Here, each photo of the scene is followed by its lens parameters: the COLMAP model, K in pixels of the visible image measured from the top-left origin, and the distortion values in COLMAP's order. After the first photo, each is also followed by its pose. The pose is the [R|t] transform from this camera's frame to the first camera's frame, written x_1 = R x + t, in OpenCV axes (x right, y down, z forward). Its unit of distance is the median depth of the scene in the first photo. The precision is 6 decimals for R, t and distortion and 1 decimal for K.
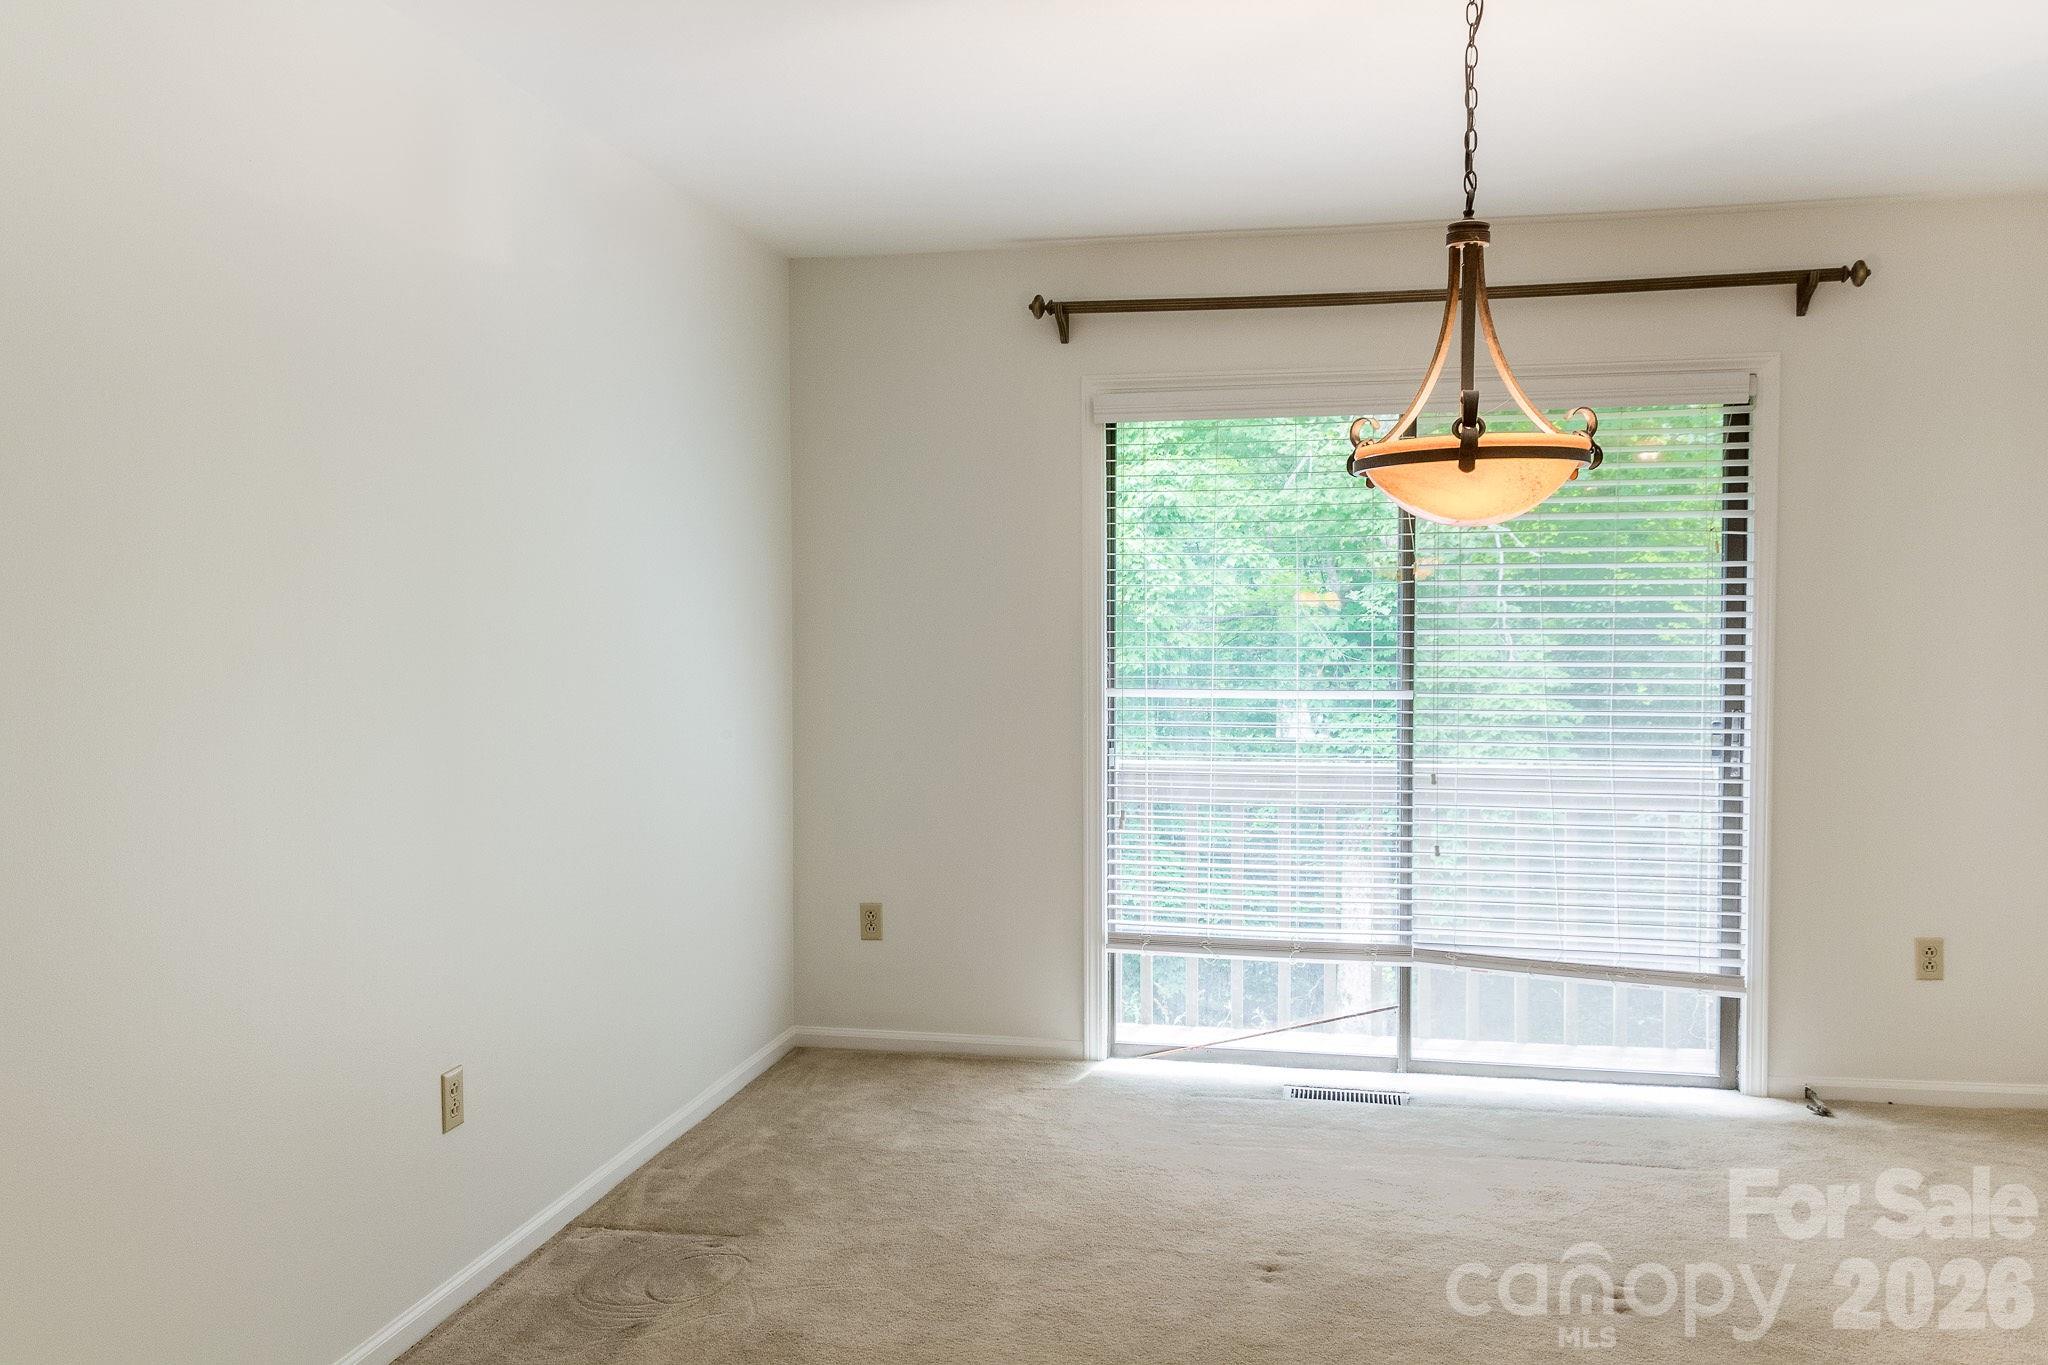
lens RADIAL K [[1683.4, 0, 1024.6], [0, 1683.4, 682.1], [0, 0, 1]] dist [0.032730, -0.000448]
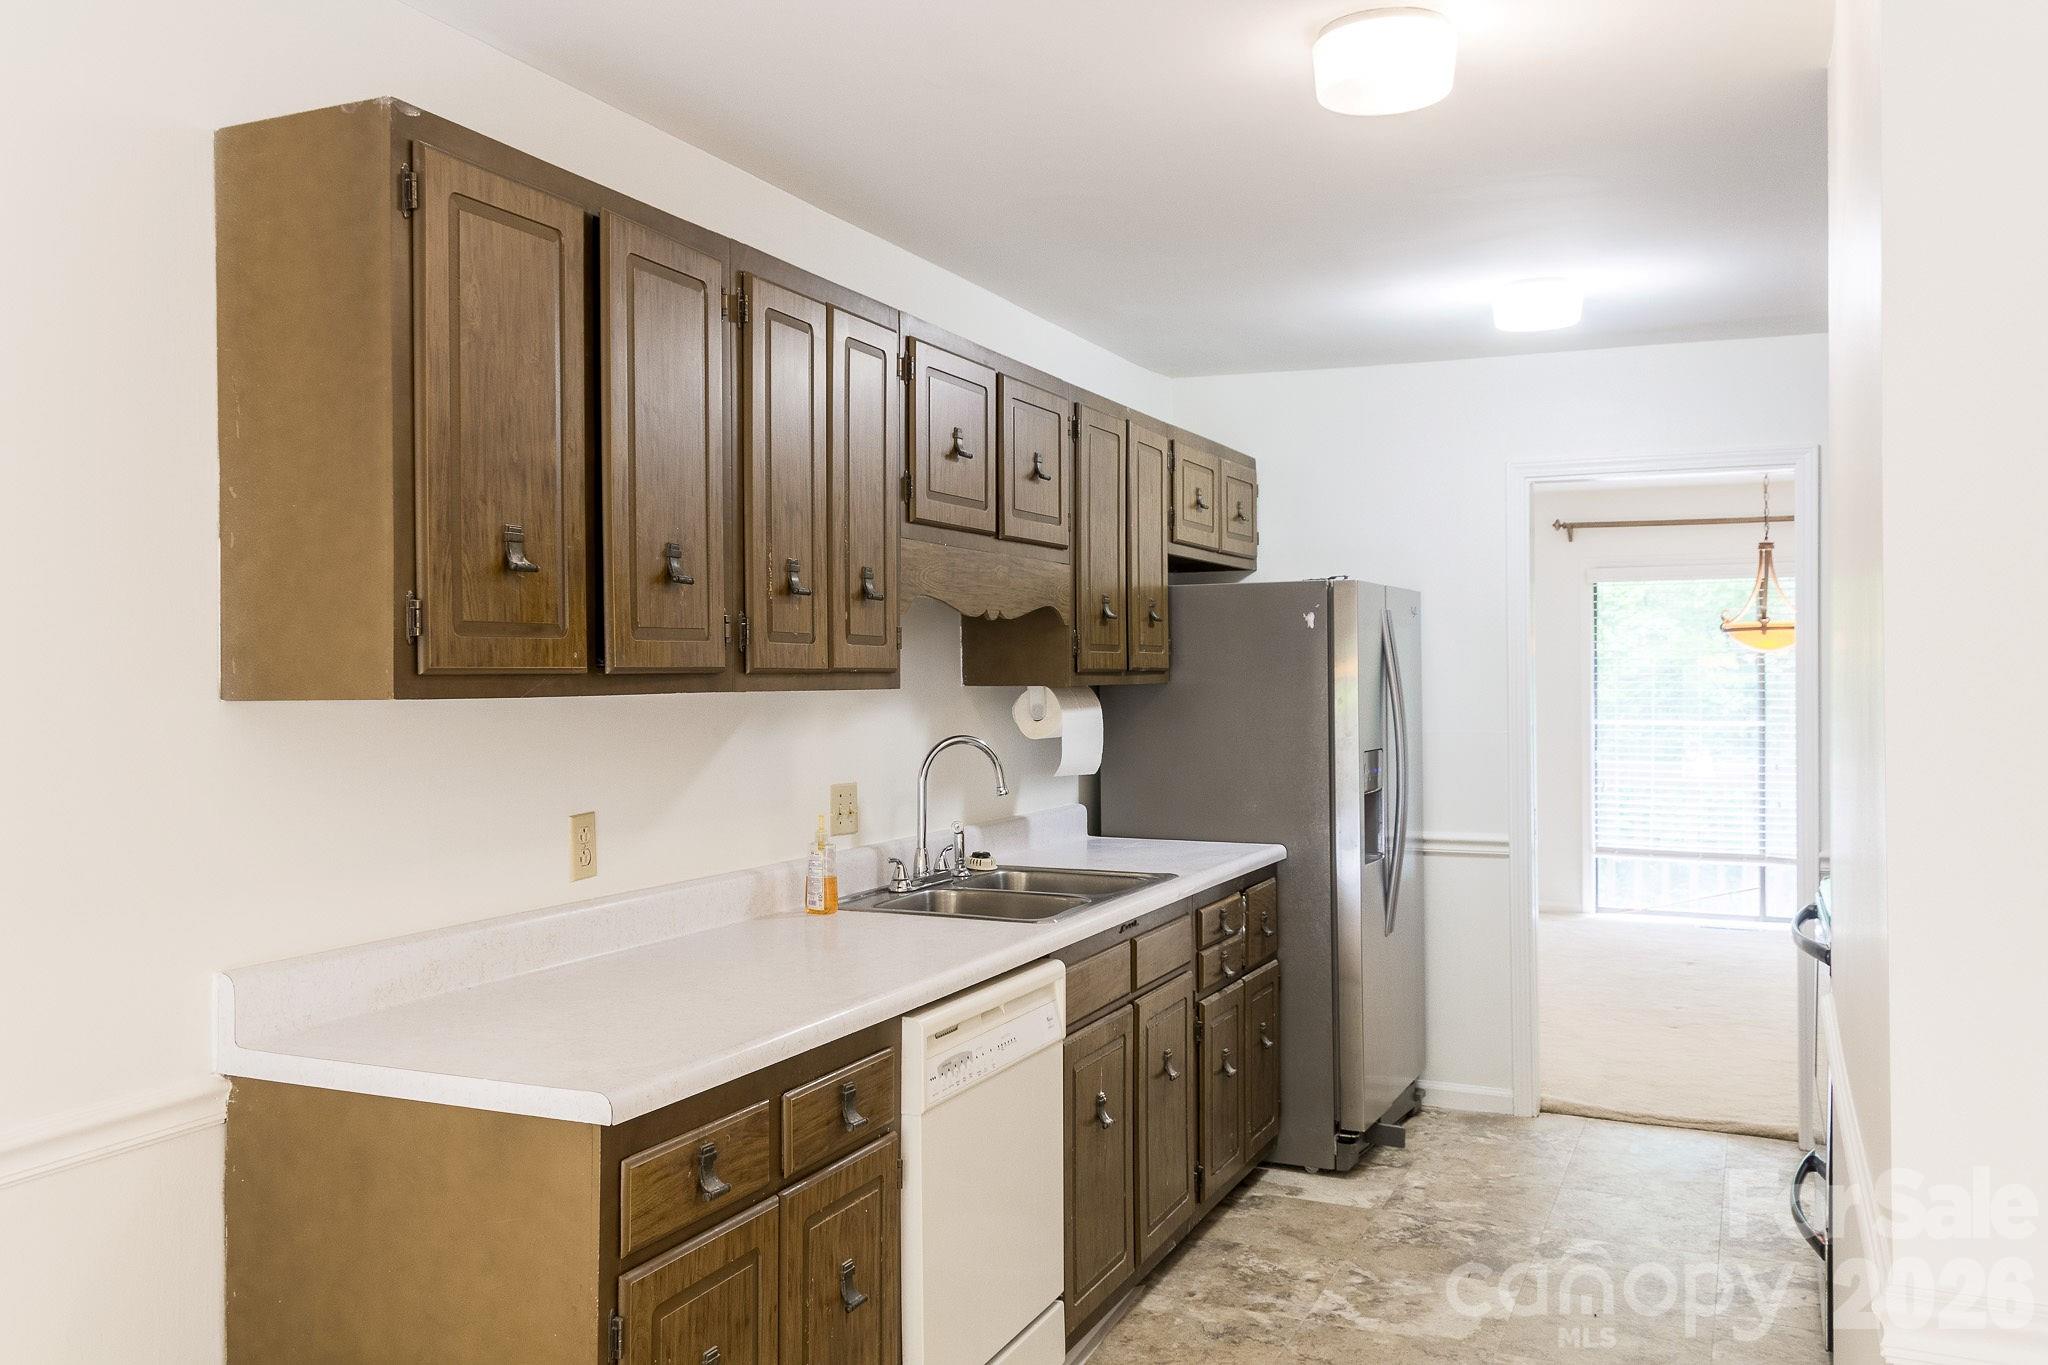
lens RADIAL K [[1683.4, 0, 1002.8], [0, 1683.4, 681.6], [0, 0, 1]] dist [0.032730, -0.000448]
pose [[0.973444, -0.000612, -0.228923, -0.176004], [-0.006966, 0.999454, -0.032295, 0.029124], [0.228818, 0.033032, 0.972909, -1.095560]]
